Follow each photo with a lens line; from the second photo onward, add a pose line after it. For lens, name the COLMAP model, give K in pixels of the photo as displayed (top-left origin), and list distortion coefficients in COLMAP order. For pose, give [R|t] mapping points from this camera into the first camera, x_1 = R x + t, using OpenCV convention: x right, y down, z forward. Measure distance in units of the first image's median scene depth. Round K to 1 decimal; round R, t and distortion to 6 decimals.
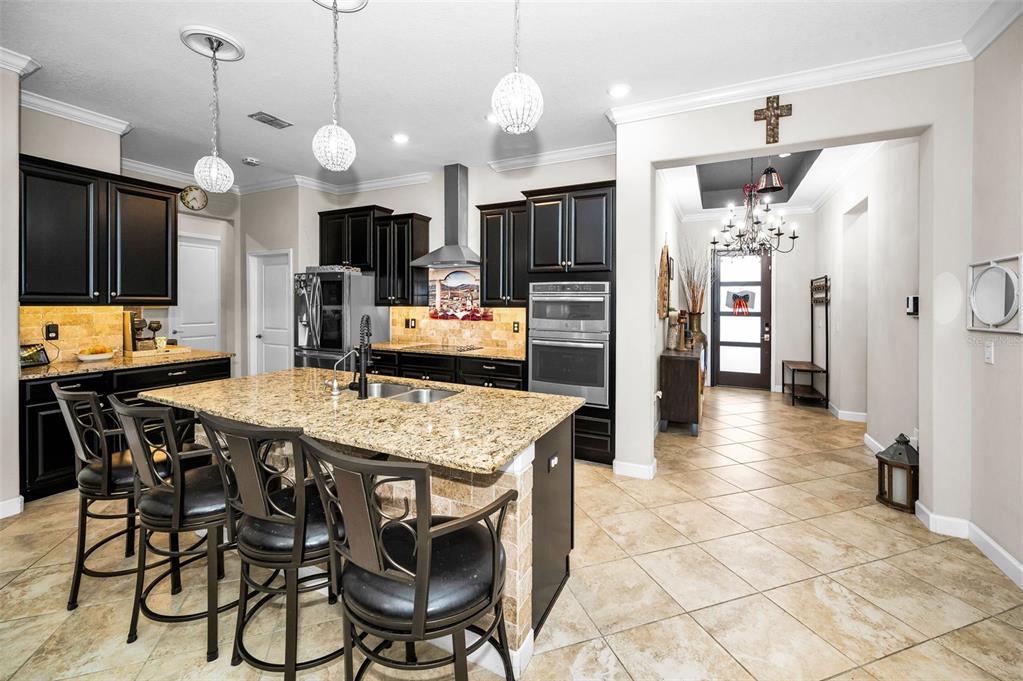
lens RADIAL K [[415.3, 0, 513.3], [0, 415.3, 301.0], [0, 0, 1]] dist [0.001066, 0.000138]
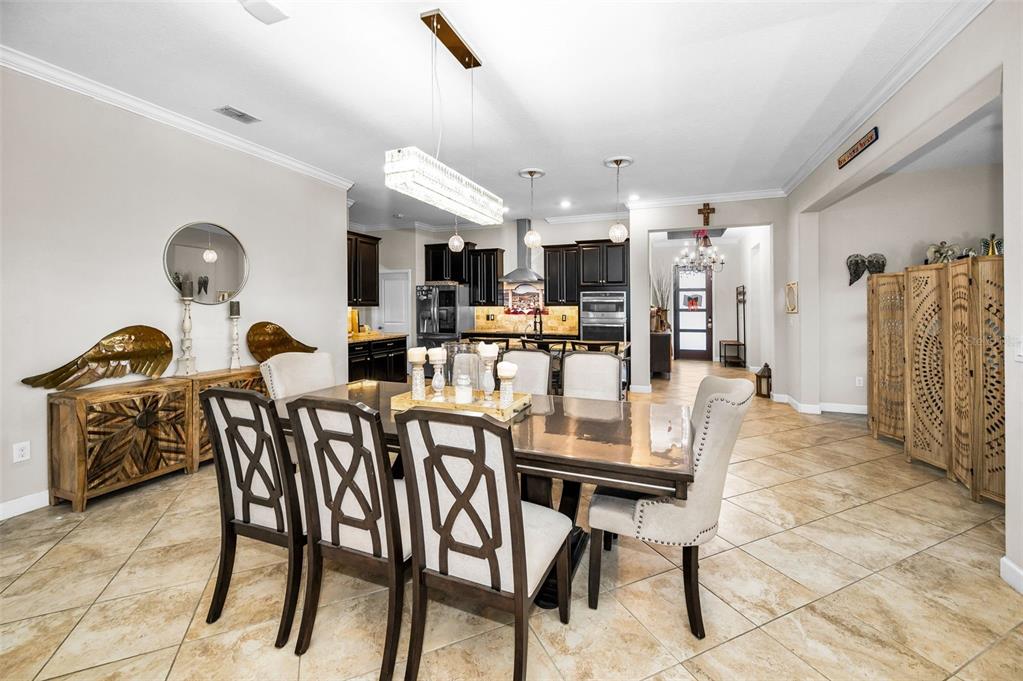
lens RADIAL K [[415.3, 0, 512.1], [0, 415.3, 301.9], [0, 0, 1]] dist [0.001066, 0.000138]
pose [[0.995911, -0.008767, 0.089918, -0.319063], [0.009217, 0.999947, -0.004590, 0.003932], [-0.089873, 0.005400, 0.995939, -0.584020]]
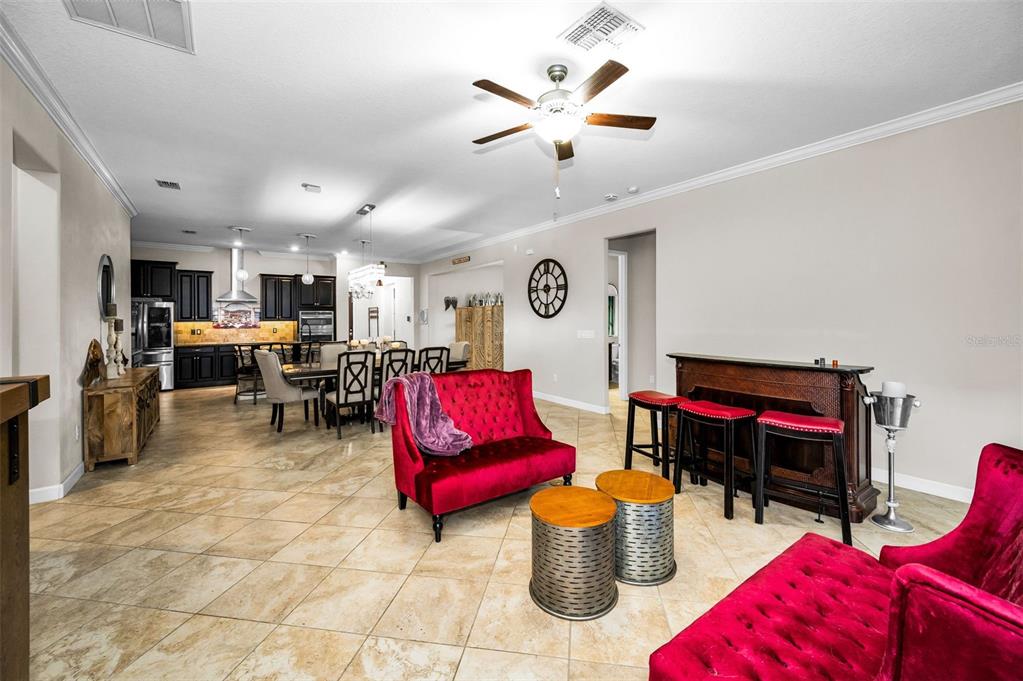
lens RADIAL K [[415.3, 0, 515.1], [0, 415.3, 316.3], [0, 0, 1]] dist [0.001066, 0.000138]
pose [[0.467376, -0.006784, 0.884033, -1.198474], [0.004636, 0.999976, 0.005222, -0.013987], [-0.884046, 0.001658, 0.467396, -1.011151]]
